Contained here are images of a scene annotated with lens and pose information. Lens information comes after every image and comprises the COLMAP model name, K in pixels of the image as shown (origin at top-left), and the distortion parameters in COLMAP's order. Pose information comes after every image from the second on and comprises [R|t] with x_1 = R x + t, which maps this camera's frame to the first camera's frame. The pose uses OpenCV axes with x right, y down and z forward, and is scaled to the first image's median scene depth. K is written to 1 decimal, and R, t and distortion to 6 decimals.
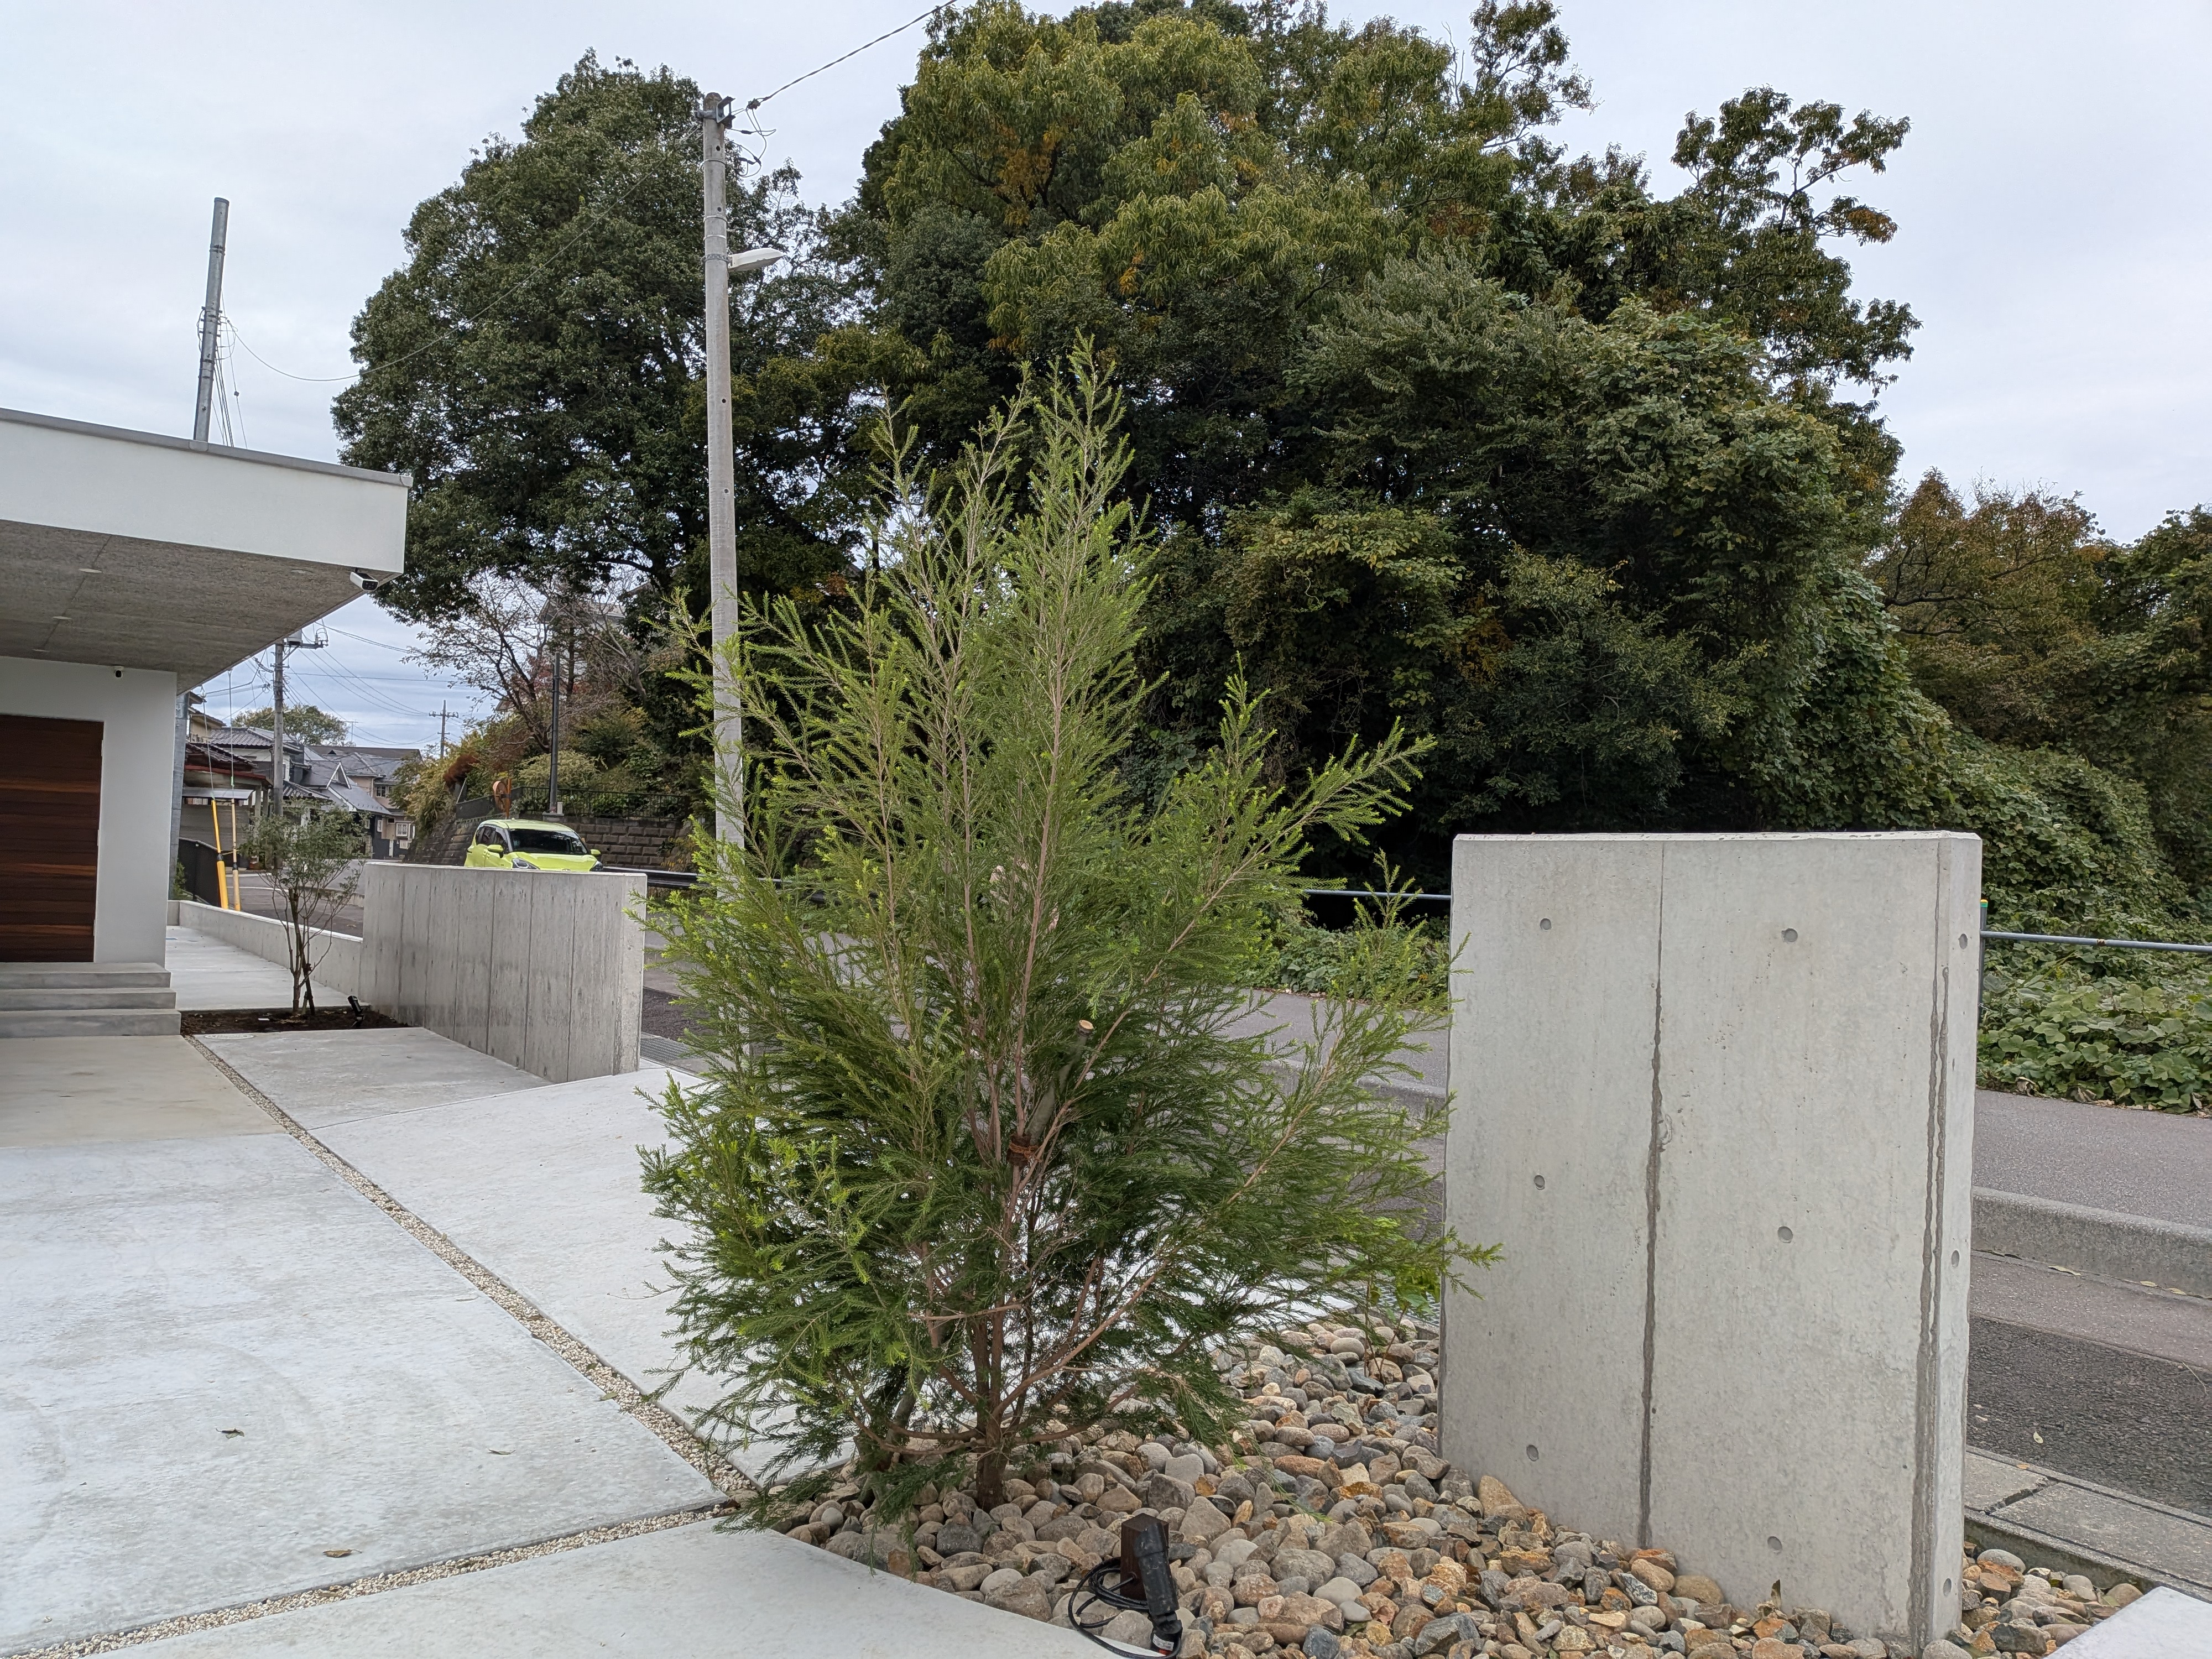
lens RADIAL K [[1567.1, 0, 1107.4], [0, 1567.1, 858.1], [0, 0, 1]] dist [0.005568, -0.040647]
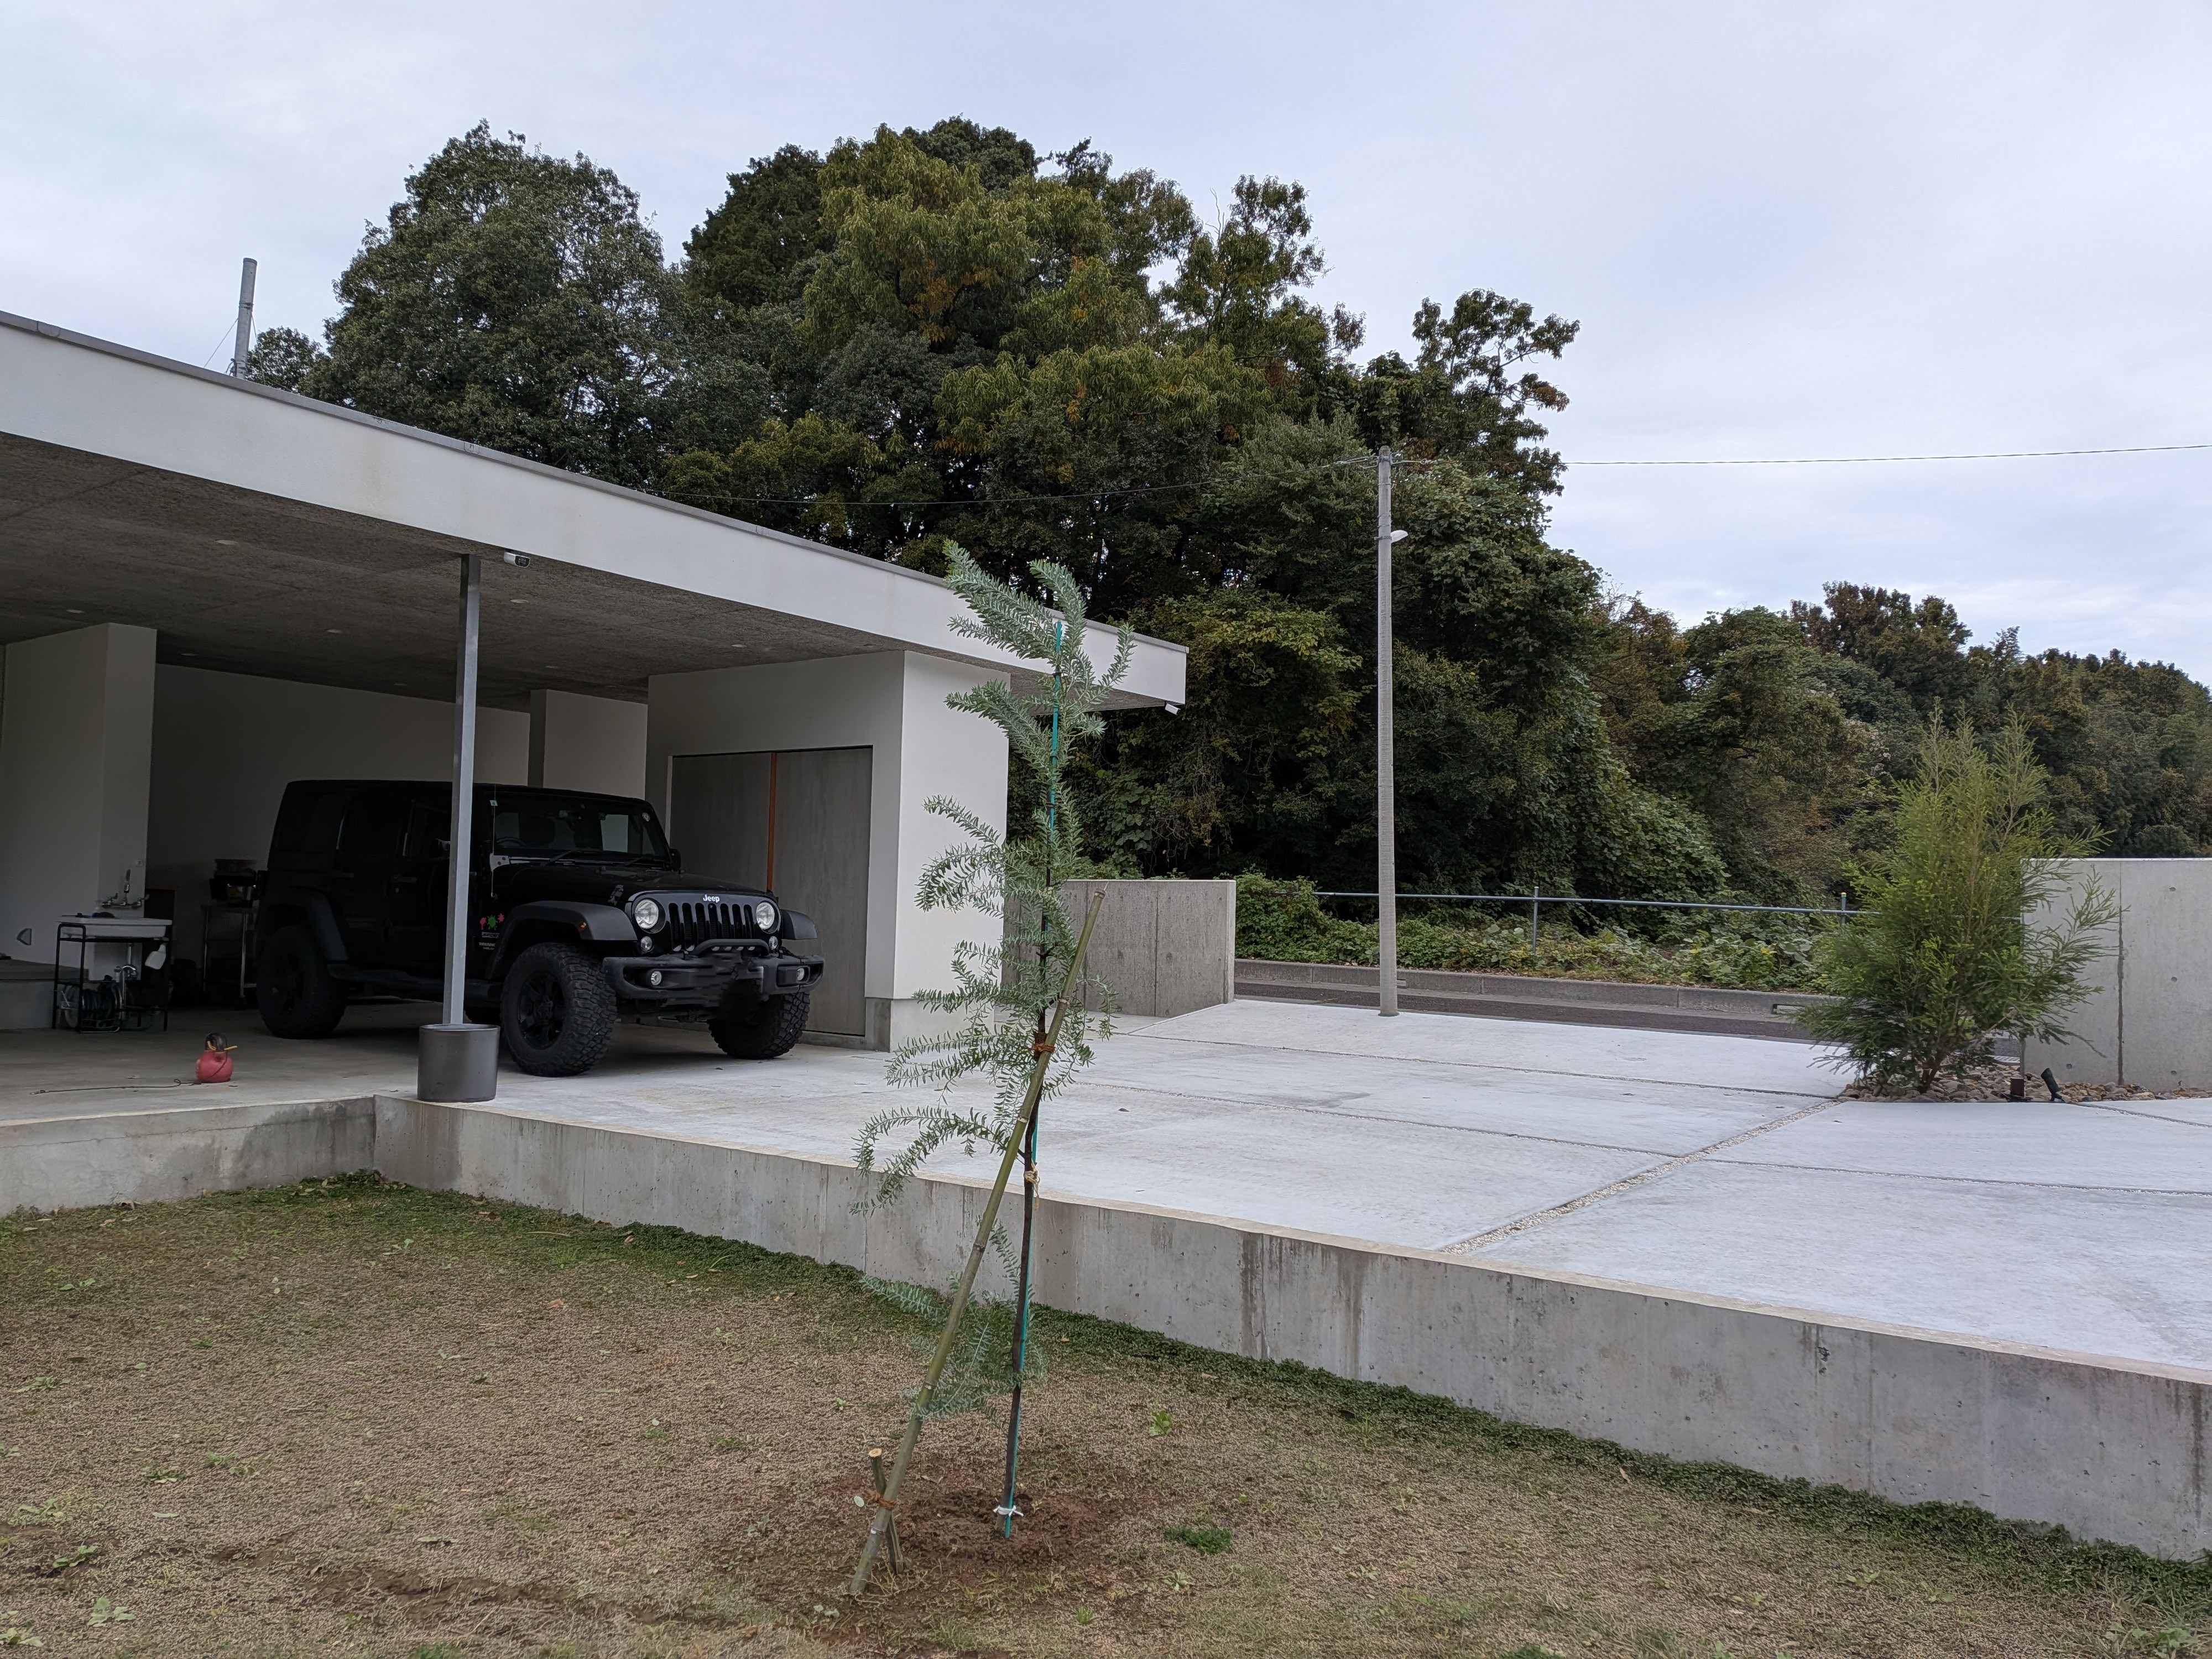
lens RADIAL K [[1511.4, 0, 1109.0], [0, 1511.4, 862.1], [0, 0, 1]] dist [0.046754, -0.119387]
pose [[0.956963, -0.000232, 0.290210, -0.253292], [0.001970, 0.999982, -0.005697, -0.000187], [-0.290203, 0.006023, 0.956946, -0.135862]]
